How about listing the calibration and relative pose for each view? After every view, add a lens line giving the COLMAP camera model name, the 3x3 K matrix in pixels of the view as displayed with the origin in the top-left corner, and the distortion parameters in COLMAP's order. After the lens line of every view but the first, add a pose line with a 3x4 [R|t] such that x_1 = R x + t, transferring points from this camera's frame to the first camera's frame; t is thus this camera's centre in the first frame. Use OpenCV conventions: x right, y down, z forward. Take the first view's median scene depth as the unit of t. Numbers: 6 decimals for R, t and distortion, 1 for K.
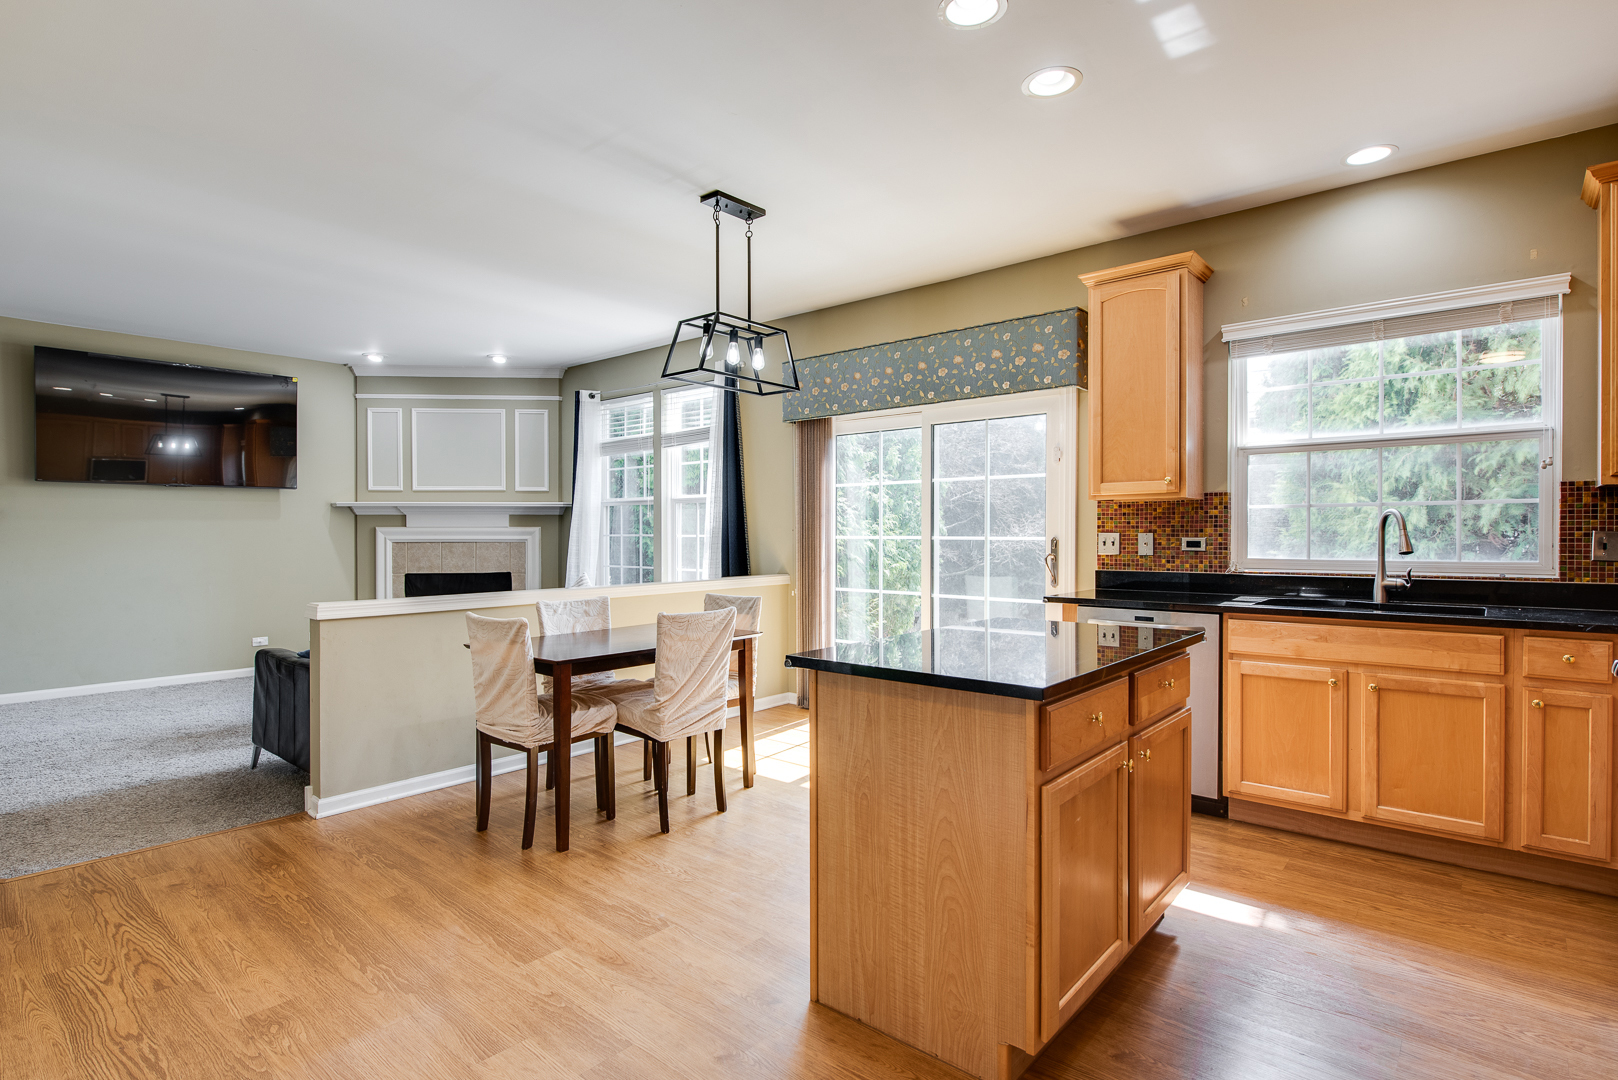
lens RADIAL K [[806.8, 0, 794.6], [0, 806.8, 543.4], [0, 0, 1]] dist [-0.009313, -0.000997]
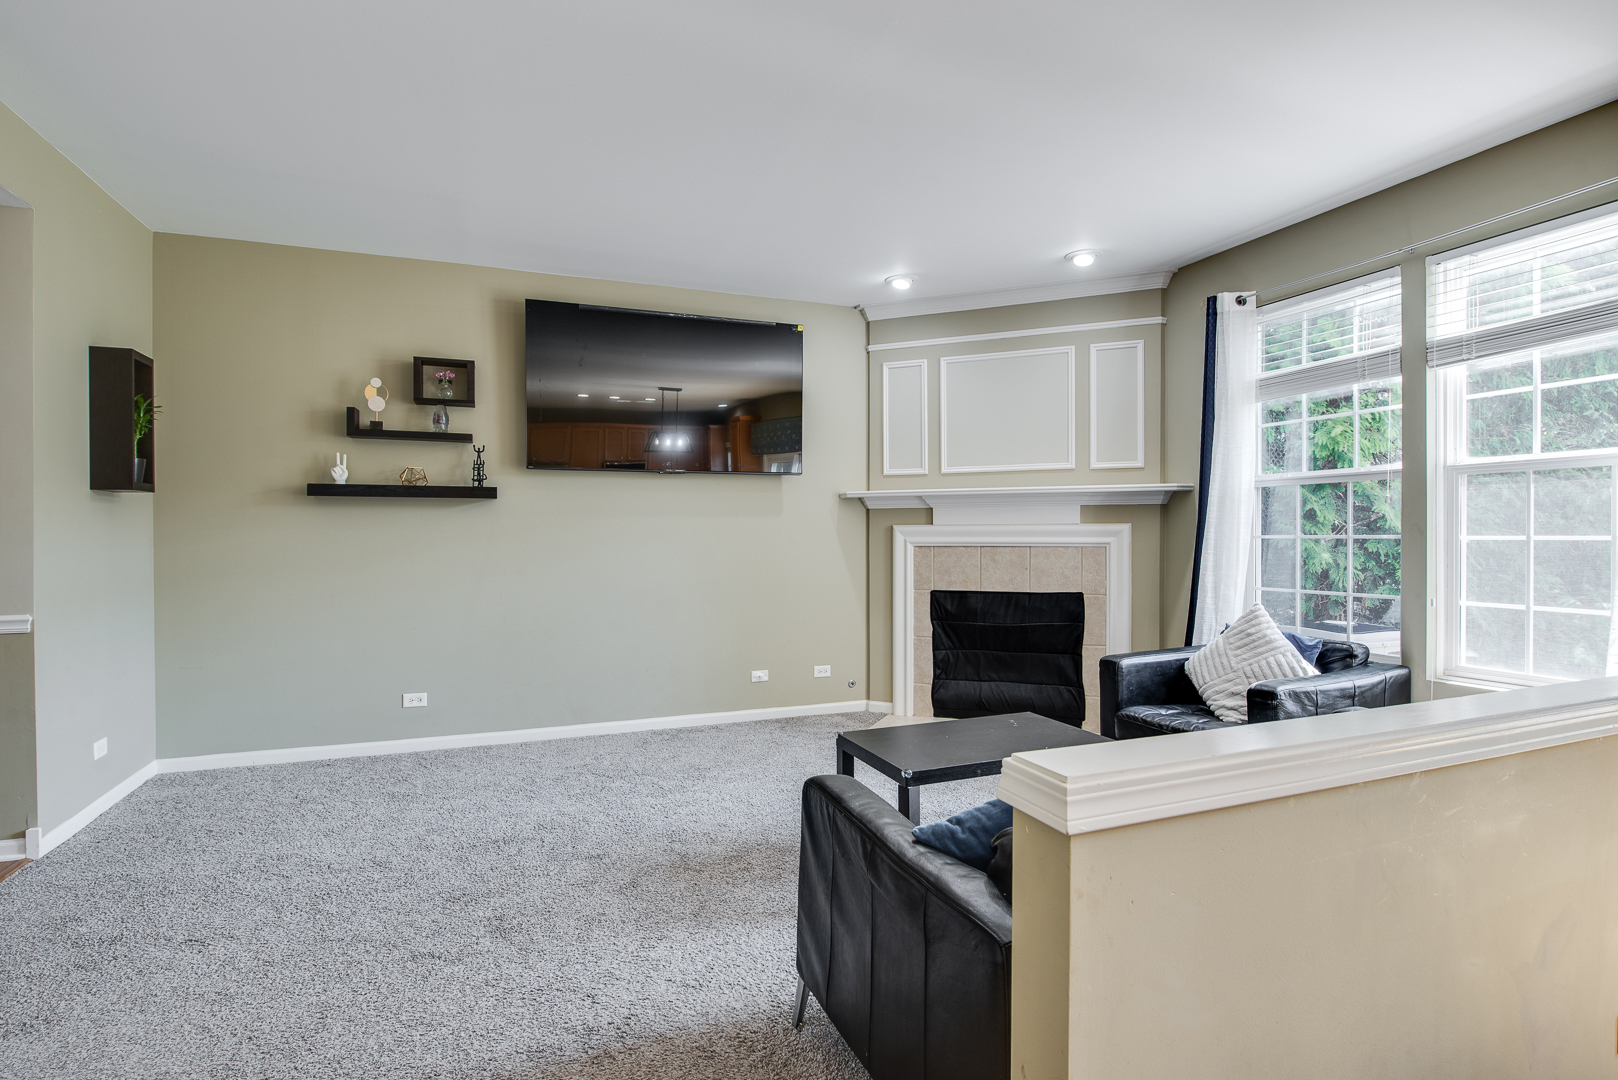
lens RADIAL K [[806.8, 0, 814.6], [0, 806.8, 538.6], [0, 0, 1]] dist [-0.009313, -0.000997]
pose [[0.886642, 0.000369, -0.462456, -0.248788], [-0.002632, 0.999988, -0.004249, -0.004949], [0.462449, 0.004985, 0.886632, 0.323855]]
